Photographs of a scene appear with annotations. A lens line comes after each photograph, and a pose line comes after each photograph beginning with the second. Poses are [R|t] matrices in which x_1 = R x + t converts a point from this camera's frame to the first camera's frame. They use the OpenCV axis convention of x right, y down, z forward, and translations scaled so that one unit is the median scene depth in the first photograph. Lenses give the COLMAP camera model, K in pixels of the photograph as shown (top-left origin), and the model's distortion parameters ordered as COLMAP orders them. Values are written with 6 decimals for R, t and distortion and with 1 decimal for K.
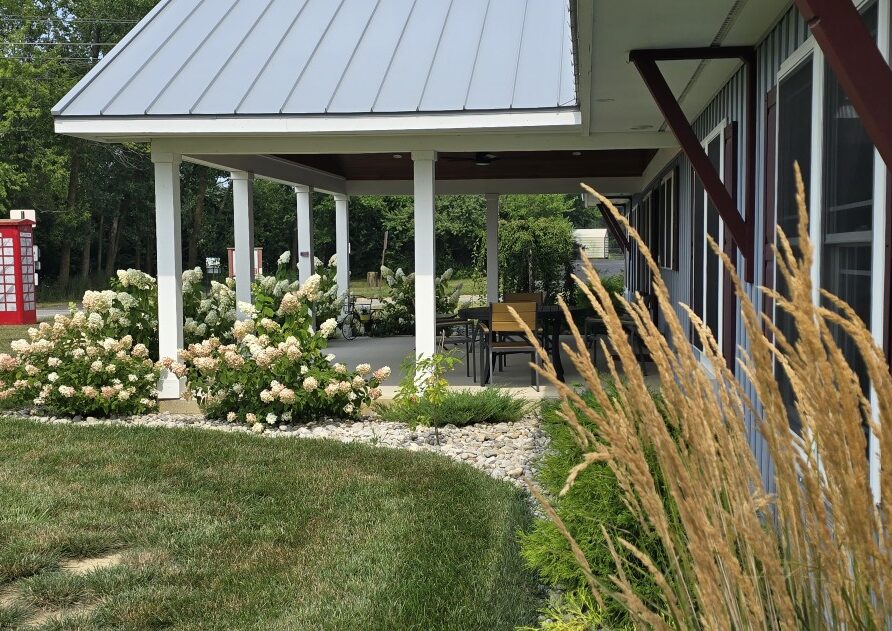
lens RADIAL K [[949.4, 0, 446.0], [0, 949.4, 315.5], [0, 0, 1]] dist [0.067827, -0.006265]
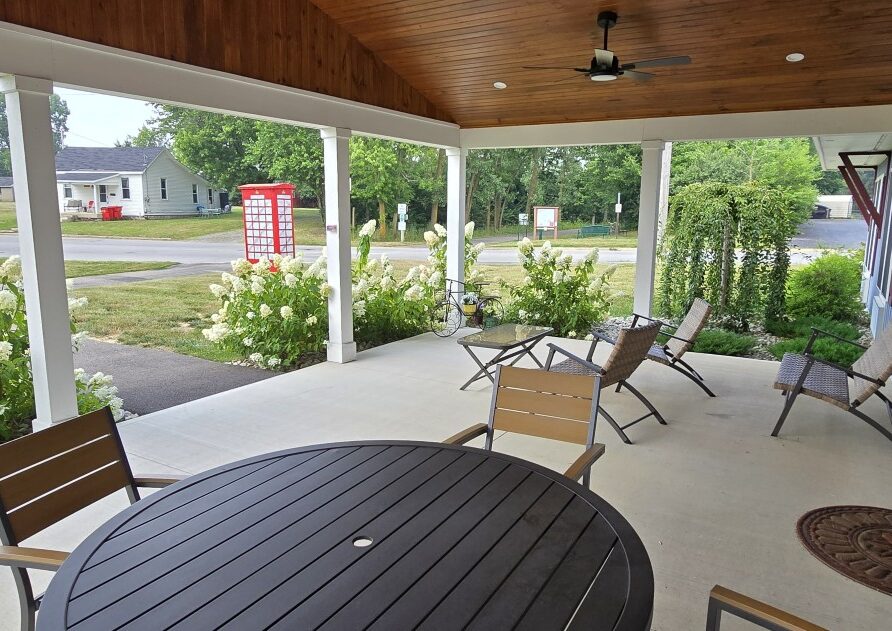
lens RADIAL K [[641.4, 0, 427.7], [0, 641.4, 319.9], [0, 0, 1]] dist [-0.000235, 0.000049]
pose [[0.916818, 0.084356, -0.390294, 0.058312], [-0.043241, 0.992657, 0.112973, -0.029690], [0.396958, -0.086699, 0.913733, 0.325844]]
